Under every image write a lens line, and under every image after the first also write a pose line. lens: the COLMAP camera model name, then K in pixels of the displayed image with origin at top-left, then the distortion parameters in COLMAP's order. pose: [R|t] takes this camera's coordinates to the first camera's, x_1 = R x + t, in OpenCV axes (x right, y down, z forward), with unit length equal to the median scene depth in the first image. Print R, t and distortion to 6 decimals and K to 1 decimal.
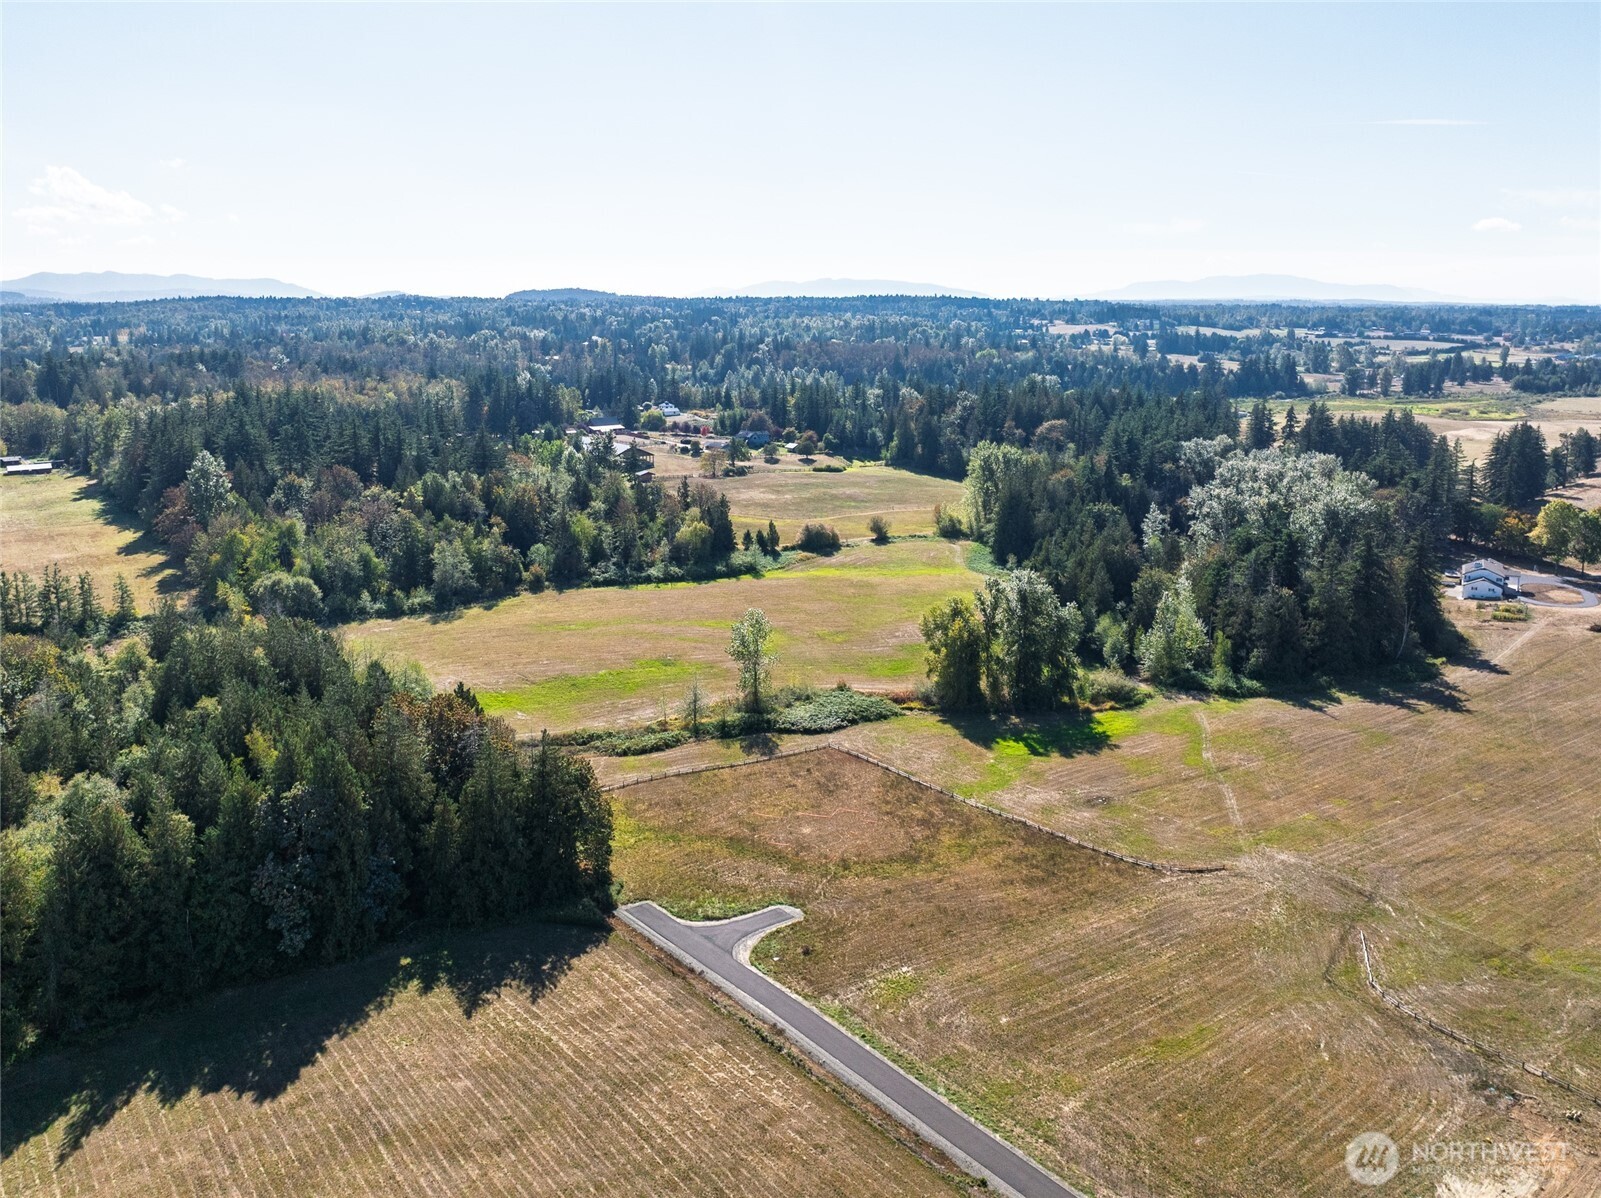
lens RADIAL K [[1272.1, 0, 803.8], [0, 1272.1, 588.2], [0, 0, 1]] dist [-0.039225, -0.010129]
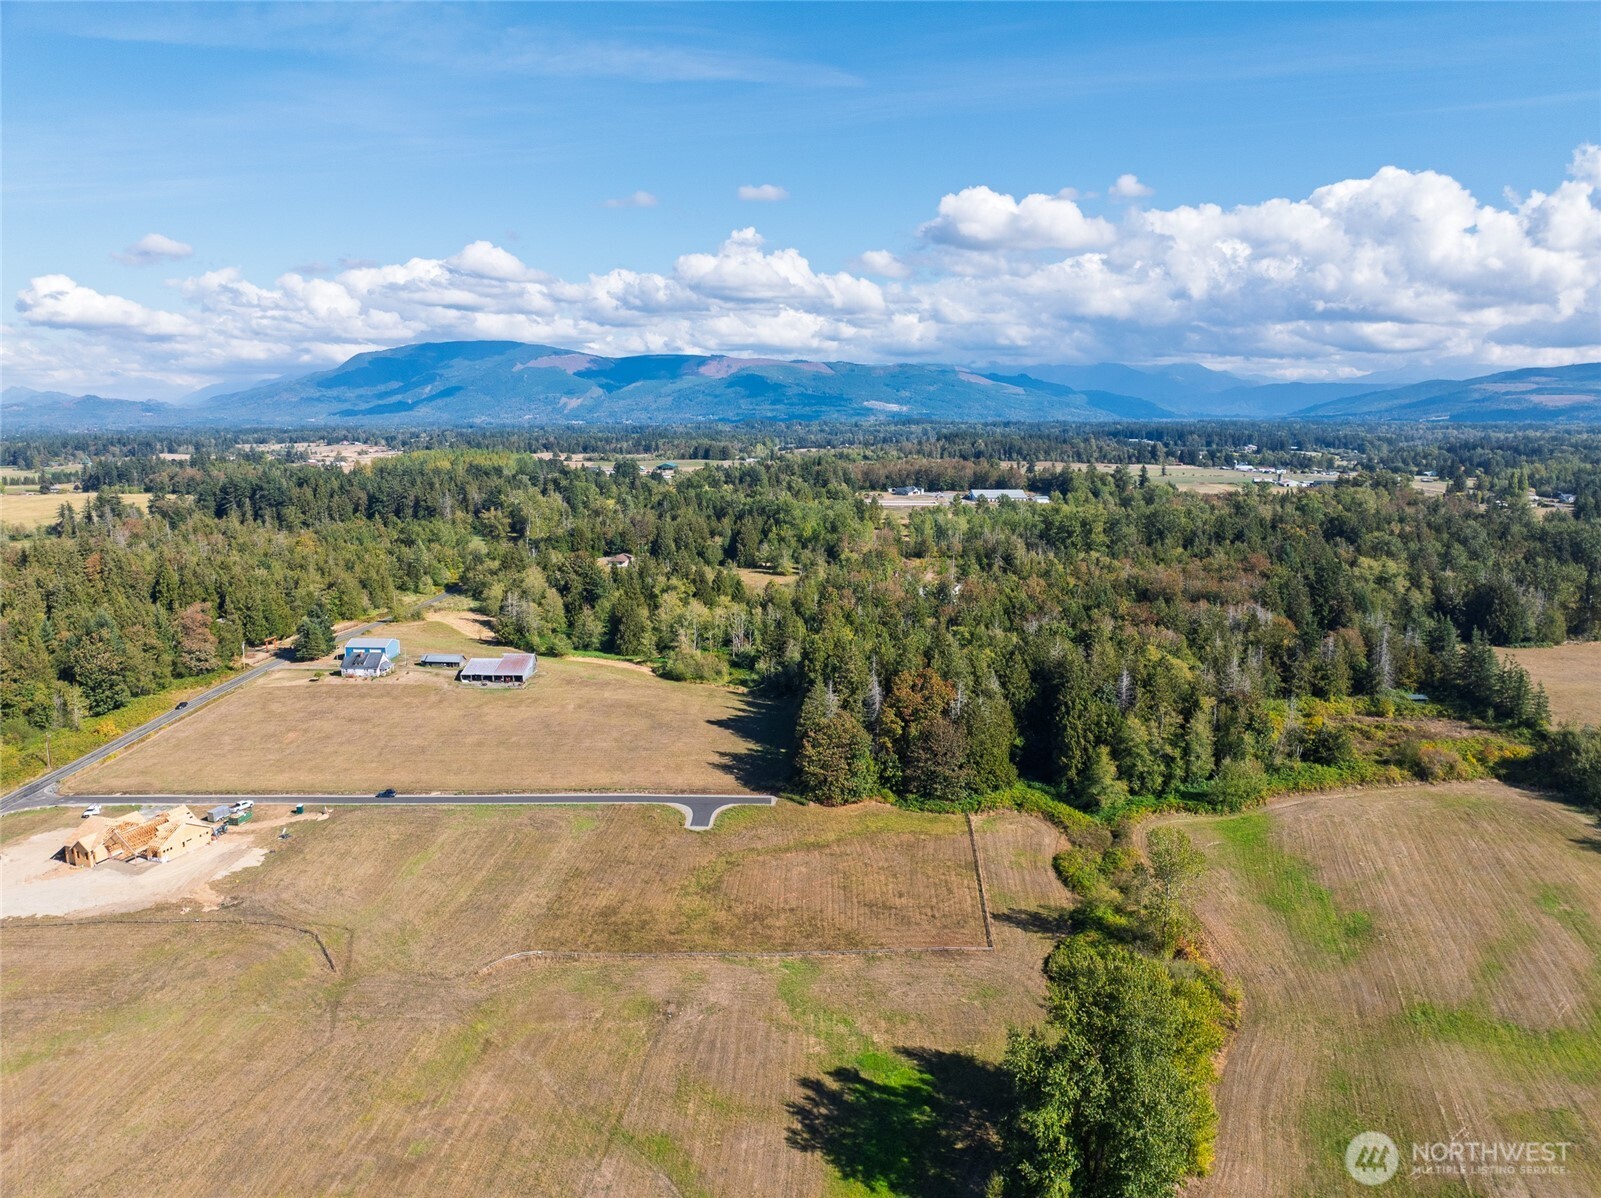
lens RADIAL K [[1128.3, 0, 798.8], [0, 1128.3, 597.7], [0, 0, 1]] dist [-0.042376, 0.007557]
pose [[-0.617696, 0.131835, -0.775288, 0.626889], [-0.175007, 0.938084, 0.298951, -0.286349], [0.766697, 0.320342, -0.556378, 1.205927]]
